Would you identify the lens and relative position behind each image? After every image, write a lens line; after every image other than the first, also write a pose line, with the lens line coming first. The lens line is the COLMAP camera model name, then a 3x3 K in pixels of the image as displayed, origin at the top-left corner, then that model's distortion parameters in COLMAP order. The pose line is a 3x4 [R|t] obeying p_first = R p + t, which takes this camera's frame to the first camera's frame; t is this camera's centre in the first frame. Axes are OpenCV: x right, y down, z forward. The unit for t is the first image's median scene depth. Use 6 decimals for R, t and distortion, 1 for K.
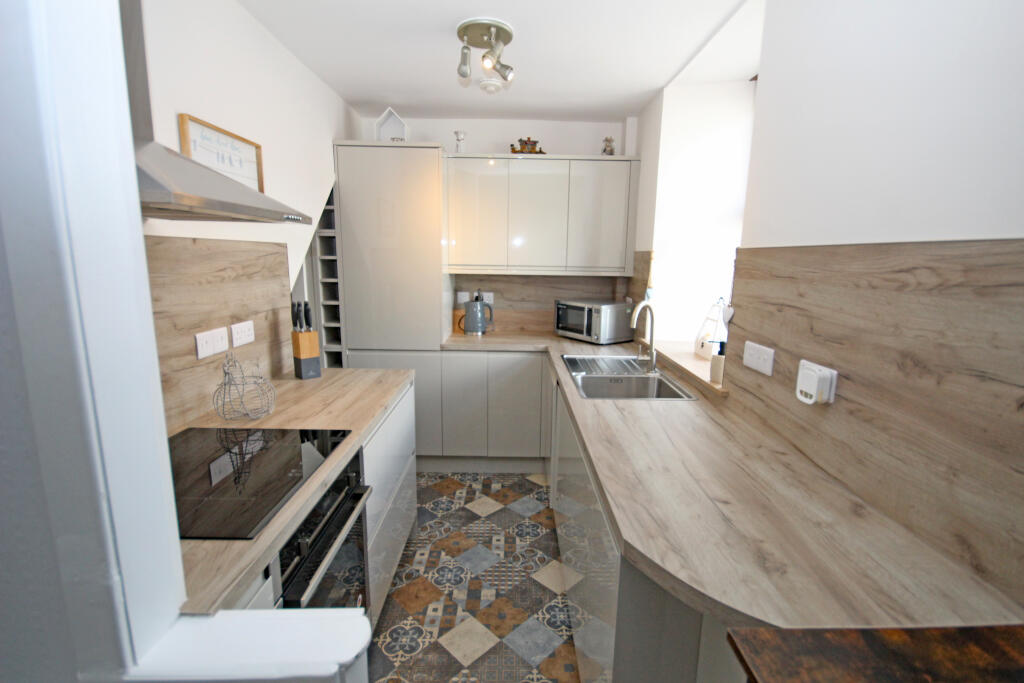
lens RADIAL K [[483.1, 0, 518.1], [0, 483.1, 346.0], [0, 0, 1]] dist [0.014958, 0.000688]
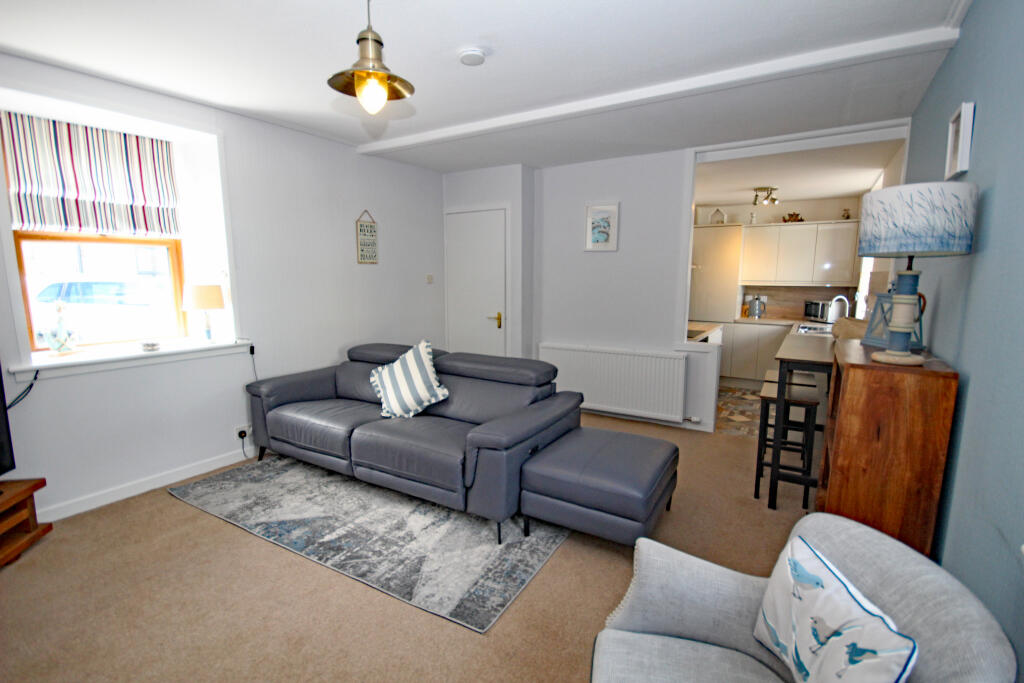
lens RADIAL K [[483.1, 0, 518.1], [0, 483.1, 346.0], [0, 0, 1]] dist [0.014958, 0.000688]
pose [[0.841413, 0.064671, -0.536509, 0.163464], [-0.080635, 0.996724, -0.006315, 0.177504], [0.534342, 0.048575, 0.843871, -1.118906]]
